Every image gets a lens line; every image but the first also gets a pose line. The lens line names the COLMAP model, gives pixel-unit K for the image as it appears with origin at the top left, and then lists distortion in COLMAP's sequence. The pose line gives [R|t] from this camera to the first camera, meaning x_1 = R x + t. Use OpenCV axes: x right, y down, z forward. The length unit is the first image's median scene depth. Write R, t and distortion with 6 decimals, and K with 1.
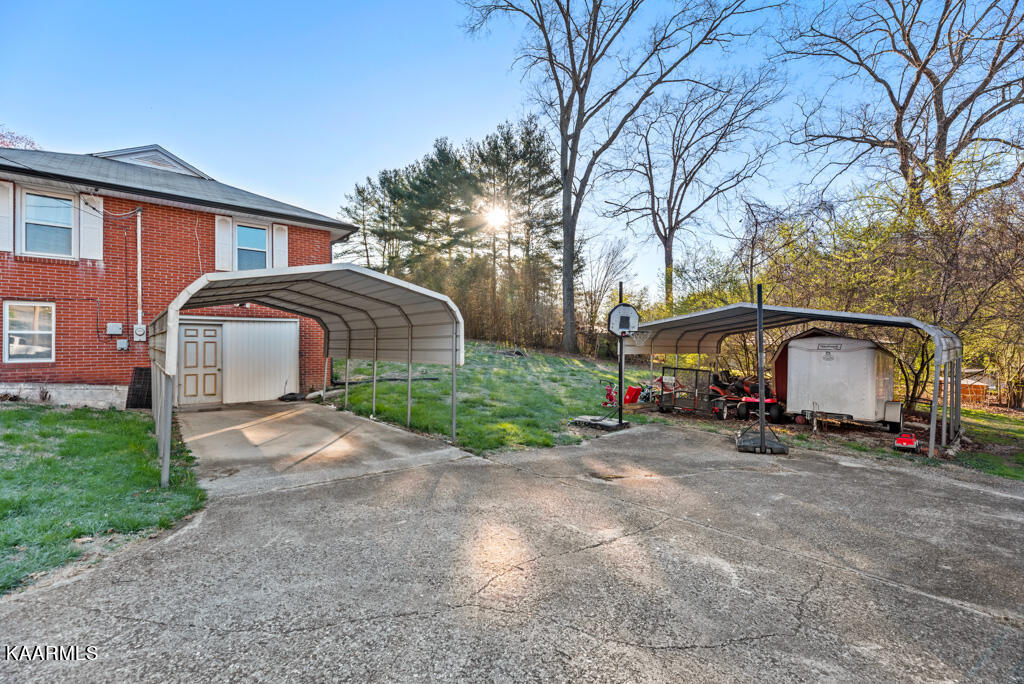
lens RADIAL K [[420.8, 0, 512.6], [0, 420.8, 340.1], [0, 0, 1]] dist [-0.001016, -0.000470]
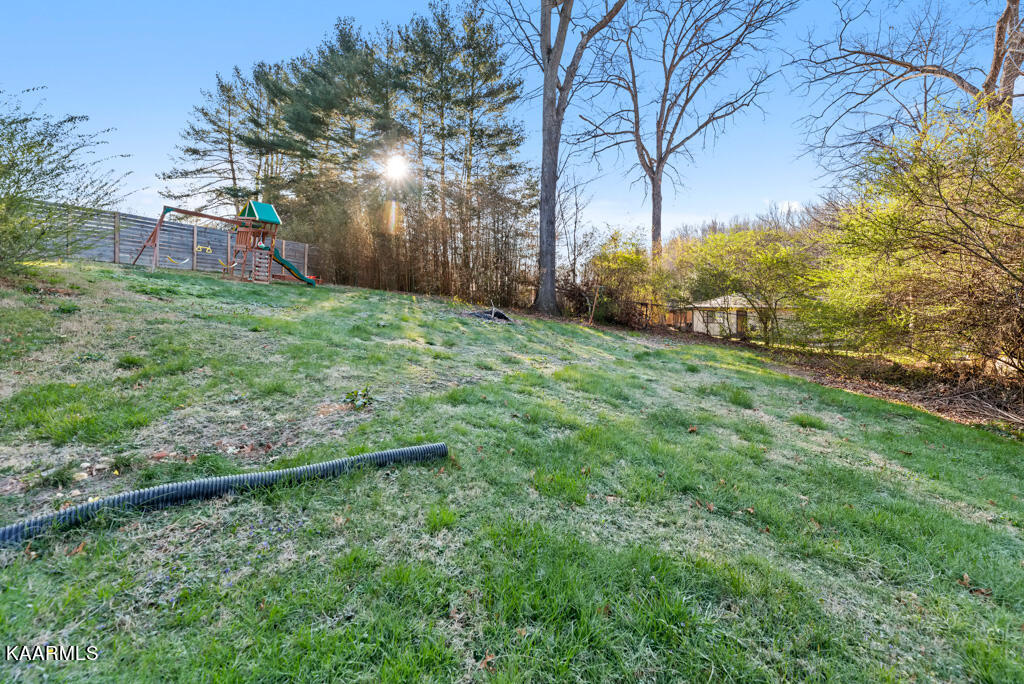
lens RADIAL K [[420.8, 0, 509.4], [0, 420.8, 306.5], [0, 0, 1]] dist [-0.001016, -0.000470]
pose [[0.971648, 0.023060, 0.235306, -0.061349], [-0.028788, 0.999366, 0.020936, 0.002613], [-0.234674, -0.027117, 0.971696, 0.238952]]
